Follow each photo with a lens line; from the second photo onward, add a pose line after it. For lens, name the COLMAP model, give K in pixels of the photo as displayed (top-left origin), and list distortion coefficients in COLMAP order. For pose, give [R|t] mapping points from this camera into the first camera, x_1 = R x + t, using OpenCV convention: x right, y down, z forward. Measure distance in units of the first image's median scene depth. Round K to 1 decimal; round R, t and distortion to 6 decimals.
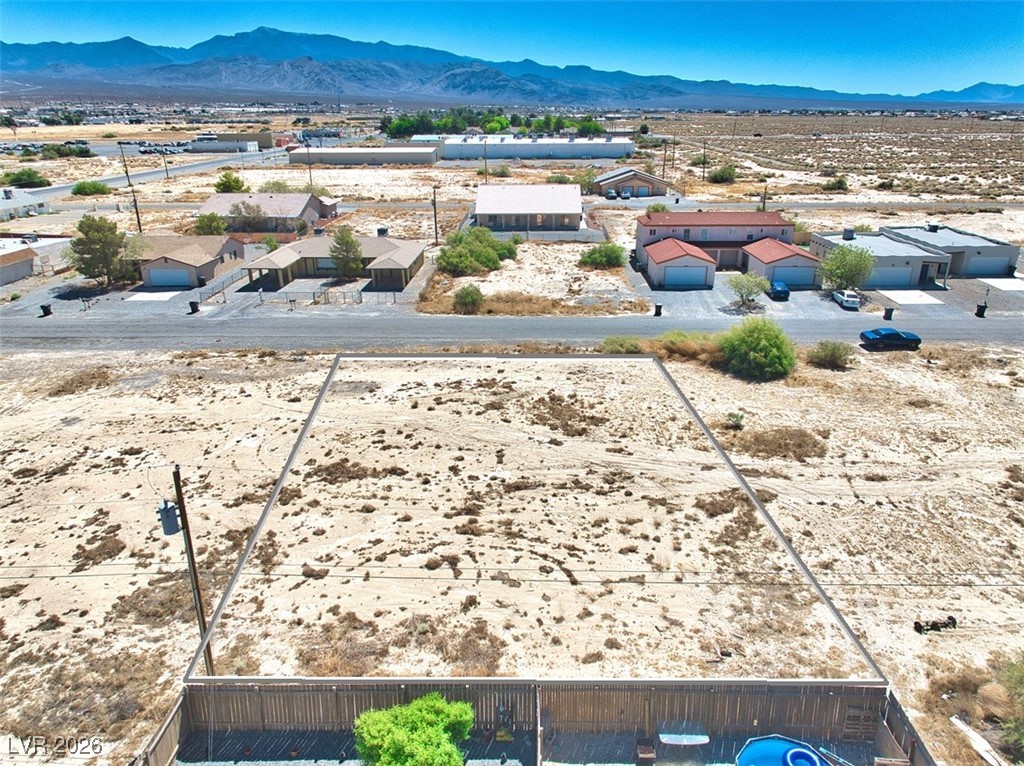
lens RADIAL K [[713.3, 0, 513.7], [0, 713.3, 382.3], [0, 0, 1]] dist [-0.006429, -0.002969]
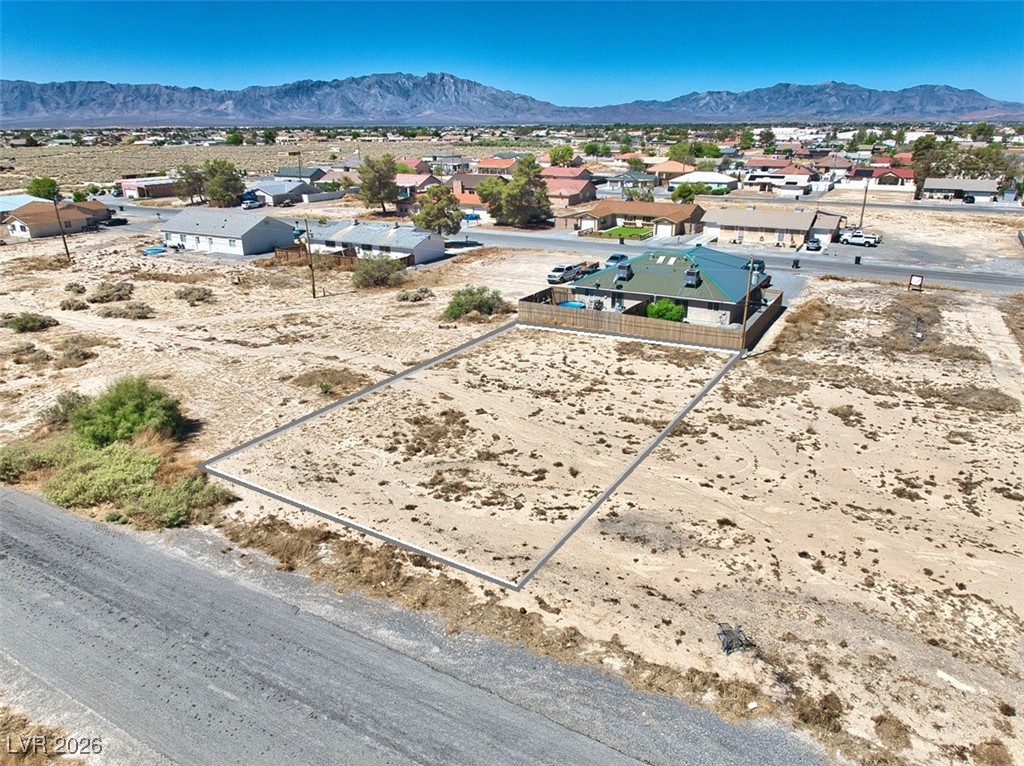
lens RADIAL K [[710.8, 0, 514.7], [0, 710.8, 405.2], [0, 0, 1]] dist [0.005626, -0.021301]
pose [[-0.881743, -0.163760, 0.442394, -0.510997], [0.171927, 0.761749, 0.624644, -0.650084], [-0.439285, 0.626834, -0.643512, 1.810927]]
